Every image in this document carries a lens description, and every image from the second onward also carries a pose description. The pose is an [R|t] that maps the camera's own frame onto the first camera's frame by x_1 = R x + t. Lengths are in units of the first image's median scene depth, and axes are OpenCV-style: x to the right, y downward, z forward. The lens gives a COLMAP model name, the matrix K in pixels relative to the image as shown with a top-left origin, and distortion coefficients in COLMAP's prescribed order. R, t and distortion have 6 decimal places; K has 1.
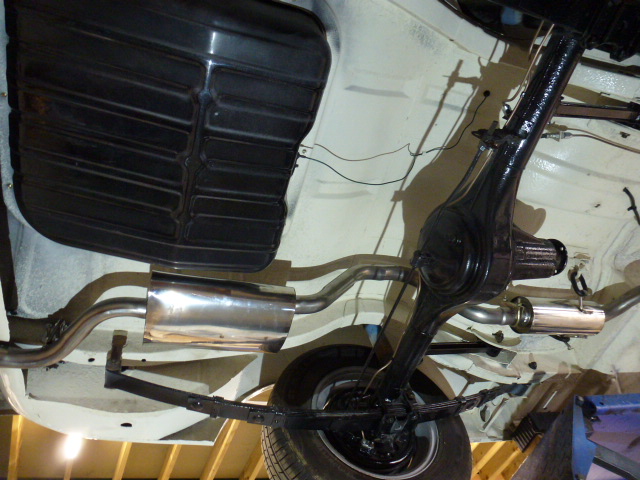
lens RADIAL K [[464.0, 0, 320.3], [0, 464.0, 244.4], [0, 0, 1]] dist [-0.048801, 0.009709]
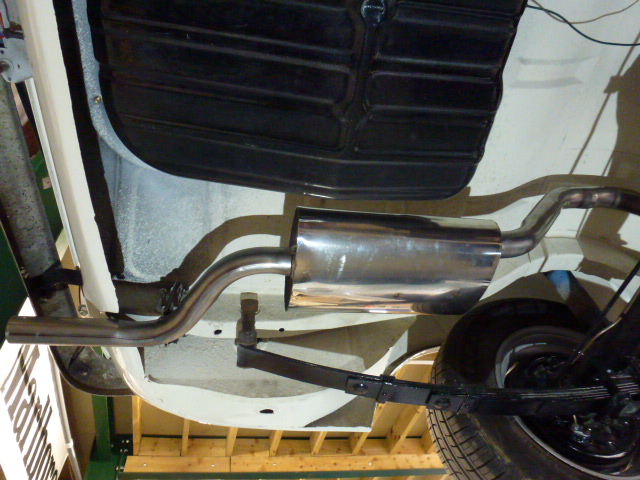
lens RADIAL K [[475.1, 0, 320.0], [0, 475.1, 240.0], [0, 0, 1]] dist [-0.067612, 0.007334]
pose [[0.981023, -0.057775, -0.185085, -0.170342], [0.073654, 0.994062, 0.080096, 0.044638], [0.179358, -0.092209, 0.979453, 0.254493]]
